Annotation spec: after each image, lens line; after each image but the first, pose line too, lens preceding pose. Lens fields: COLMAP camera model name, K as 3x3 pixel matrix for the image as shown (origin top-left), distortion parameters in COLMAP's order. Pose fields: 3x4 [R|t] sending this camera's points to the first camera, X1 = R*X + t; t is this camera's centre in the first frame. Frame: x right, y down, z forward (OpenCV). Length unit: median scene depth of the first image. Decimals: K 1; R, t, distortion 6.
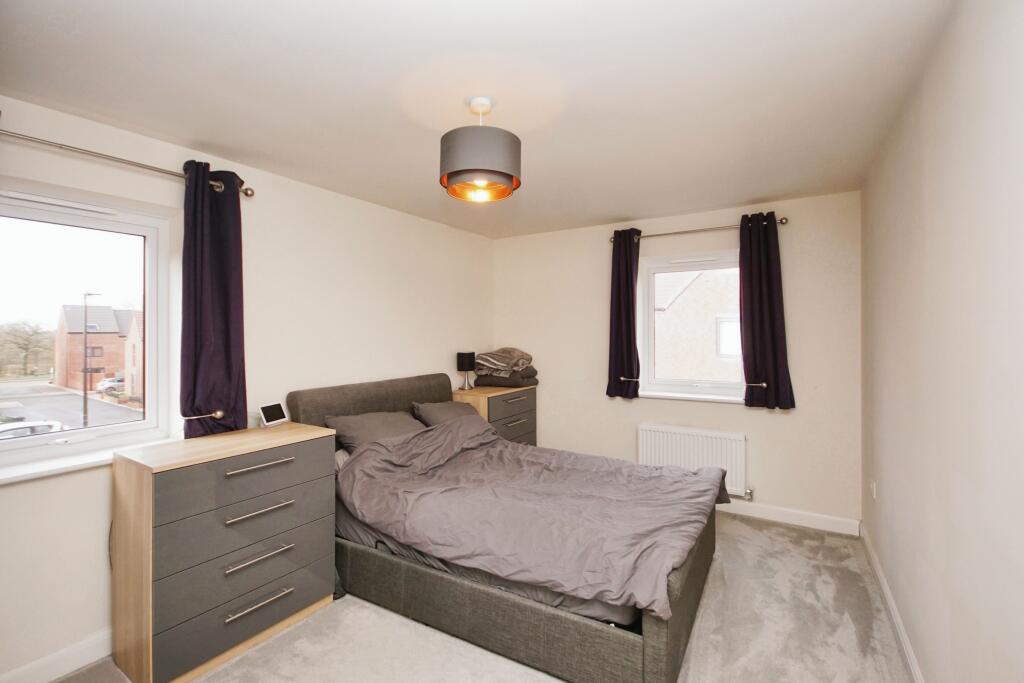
lens RADIAL K [[465.8, 0, 531.5], [0, 465.8, 332.8], [0, 0, 1]] dist [0.018236, -0.001744]
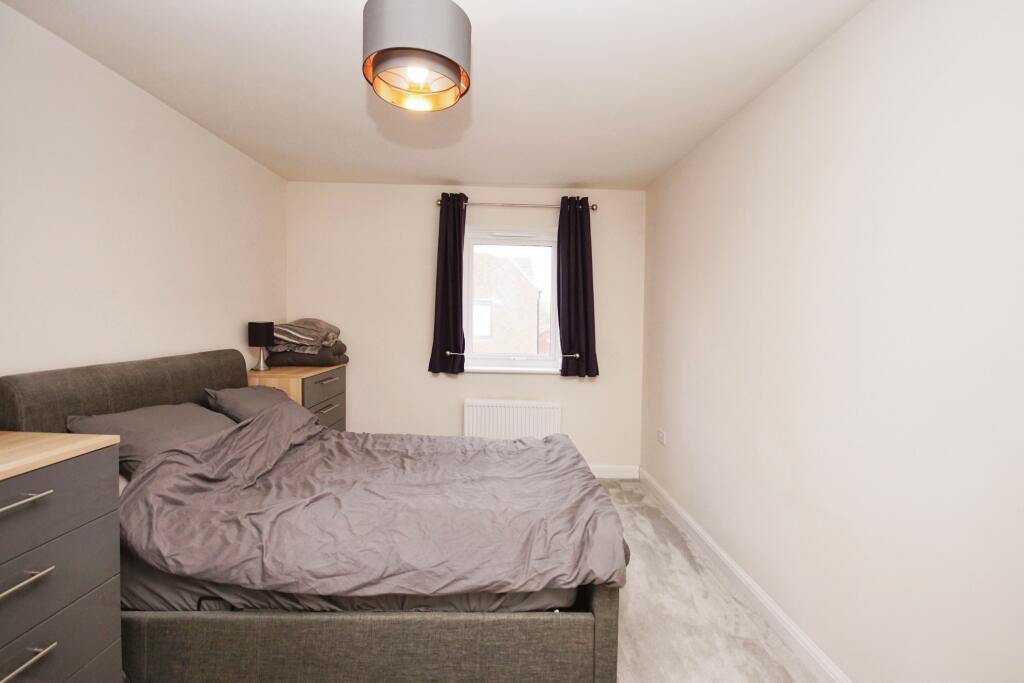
lens RADIAL K [[465.8, 0, 508.5], [0, 465.8, 328.3], [0, 0, 1]] dist [0.018236, -0.001744]
pose [[0.856127, 0.009922, 0.516670, -0.264712], [-0.022633, 0.999576, 0.018306, 0.040952], [-0.516269, -0.027366, 0.855989, 0.196651]]
